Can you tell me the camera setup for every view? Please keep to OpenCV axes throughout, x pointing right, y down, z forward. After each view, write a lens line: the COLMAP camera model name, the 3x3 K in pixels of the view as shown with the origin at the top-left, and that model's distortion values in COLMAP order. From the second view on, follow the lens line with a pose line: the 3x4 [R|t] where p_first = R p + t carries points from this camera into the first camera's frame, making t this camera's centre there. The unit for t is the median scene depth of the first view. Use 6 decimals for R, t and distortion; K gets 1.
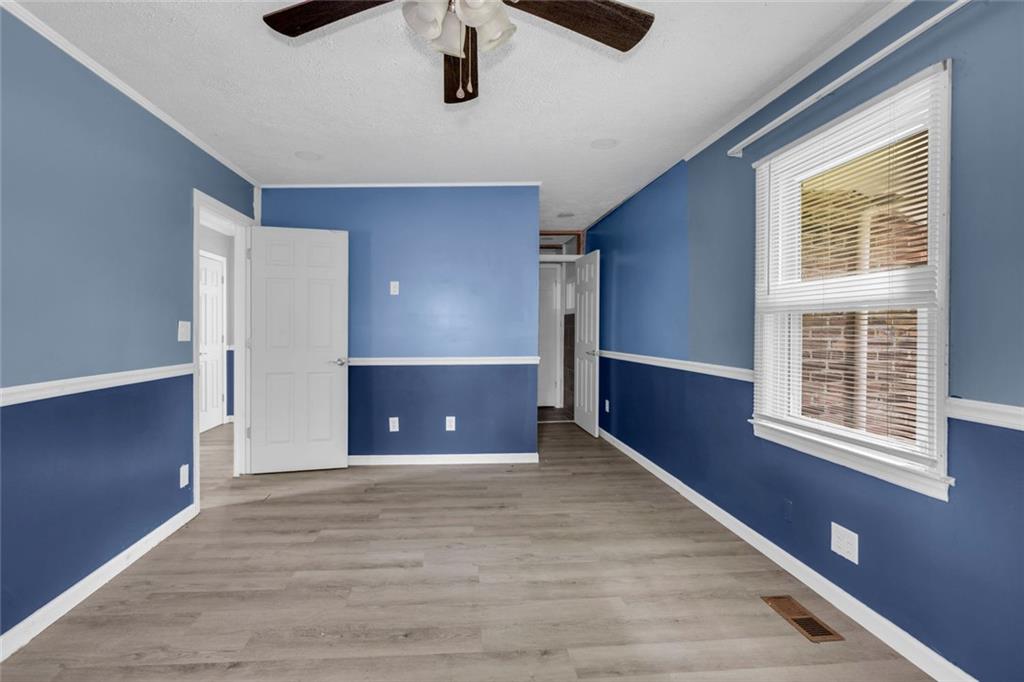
lens RADIAL K [[515.4, 0, 512.0], [0, 515.4, 341.0], [0, 0, 1]] dist [-0.000227, 0.000045]
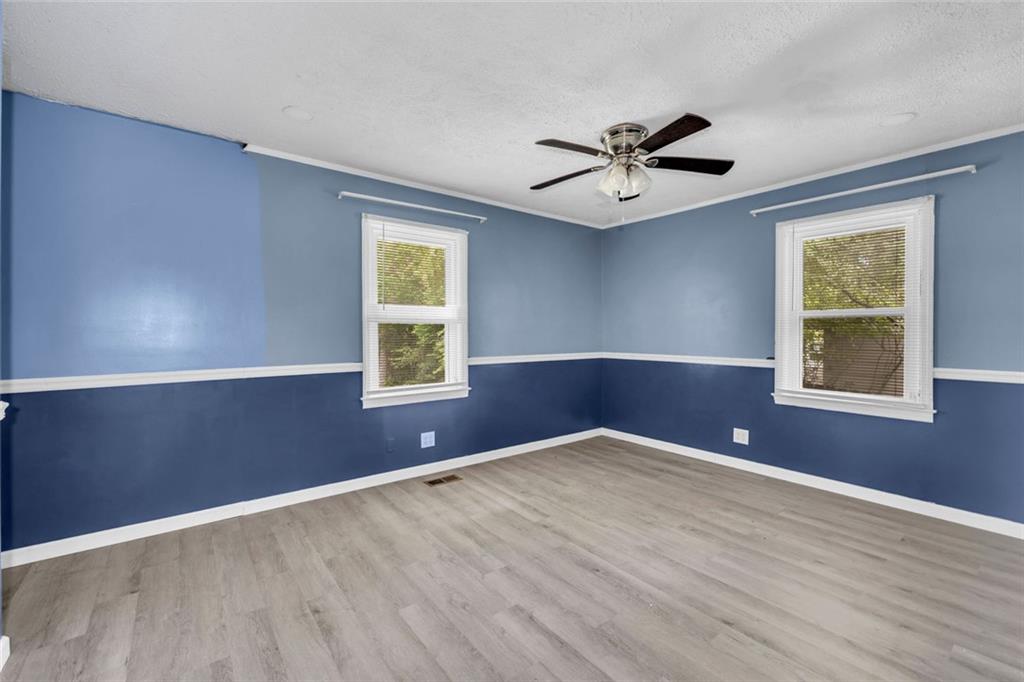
lens RADIAL K [[430.8, 0, 512.3], [0, 430.8, 335.8], [0, 0, 1]] dist [0.000351, -0.000051]
pose [[-0.571614, -0.008810, 0.820476, -0.903292], [0.019626, 0.999509, 0.024406, -0.045718], [-0.820288, 0.030054, -0.571160, 1.660874]]
